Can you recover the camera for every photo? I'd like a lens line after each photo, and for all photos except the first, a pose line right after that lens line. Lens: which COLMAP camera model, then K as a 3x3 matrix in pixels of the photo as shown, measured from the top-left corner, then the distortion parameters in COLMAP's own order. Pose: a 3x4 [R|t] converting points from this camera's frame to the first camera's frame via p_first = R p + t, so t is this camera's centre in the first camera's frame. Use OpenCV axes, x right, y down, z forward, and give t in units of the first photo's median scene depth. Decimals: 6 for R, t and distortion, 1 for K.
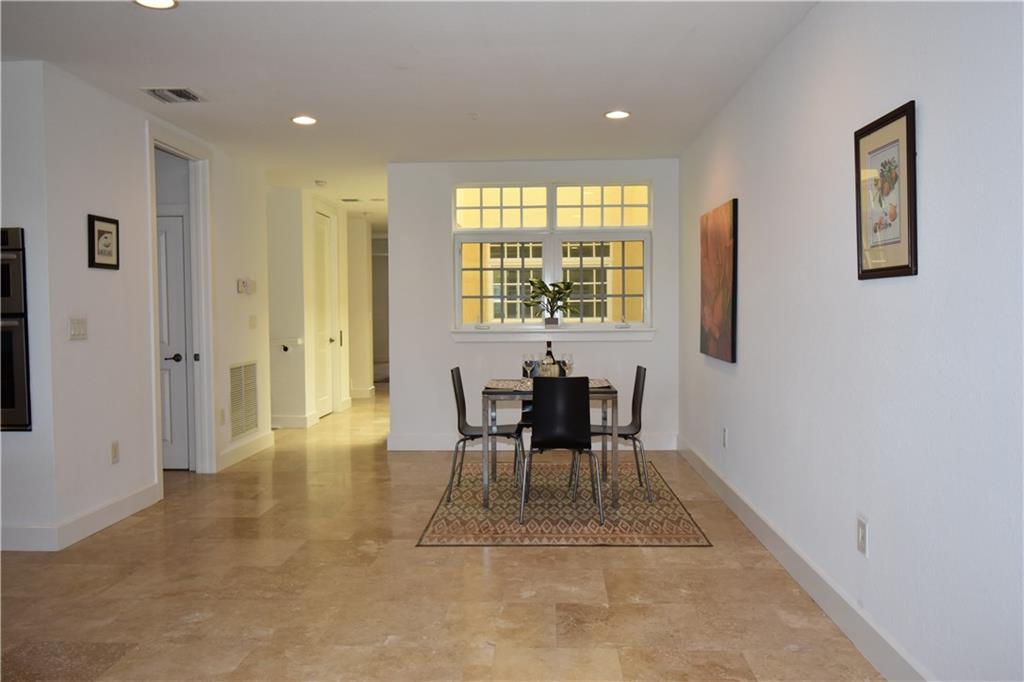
lens RADIAL K [[781.6, 0, 511.2], [0, 781.6, 343.4], [0, 0, 1]] dist [-0.002693, 0.010798]
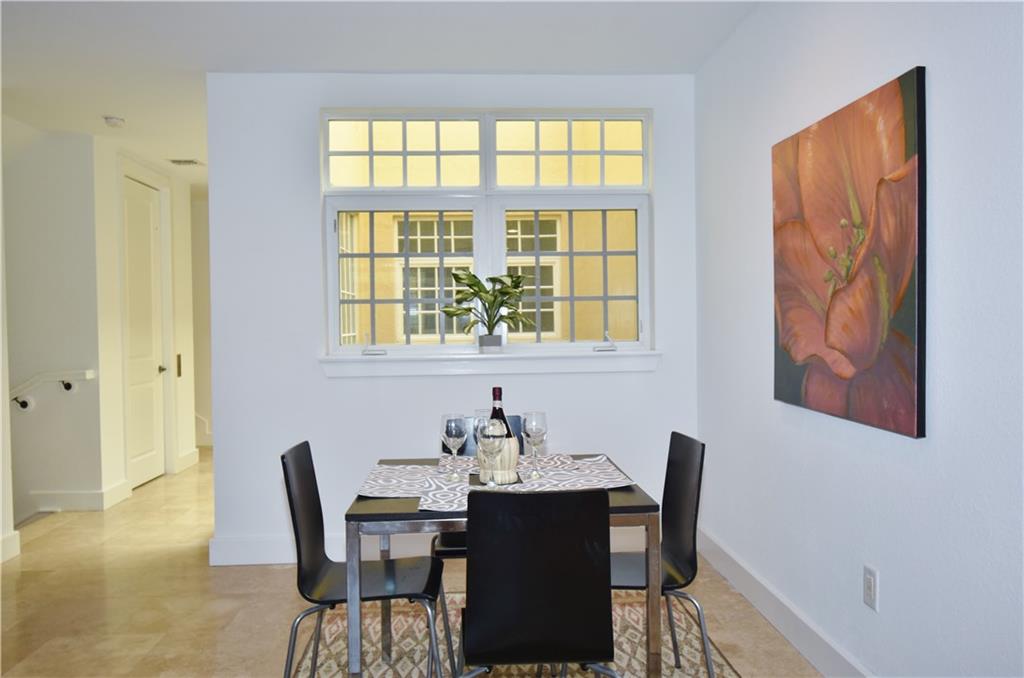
lens RADIAL K [[781.6, 0, 520.6], [0, 781.6, 341.1], [0, 0, 1]] dist [-0.002693, 0.010798]
pose [[0.993598, -0.009269, 0.112596, 0.007095], [0.011503, 0.999749, -0.019205, -0.015828], [-0.112390, 0.020377, 0.993455, 0.391618]]
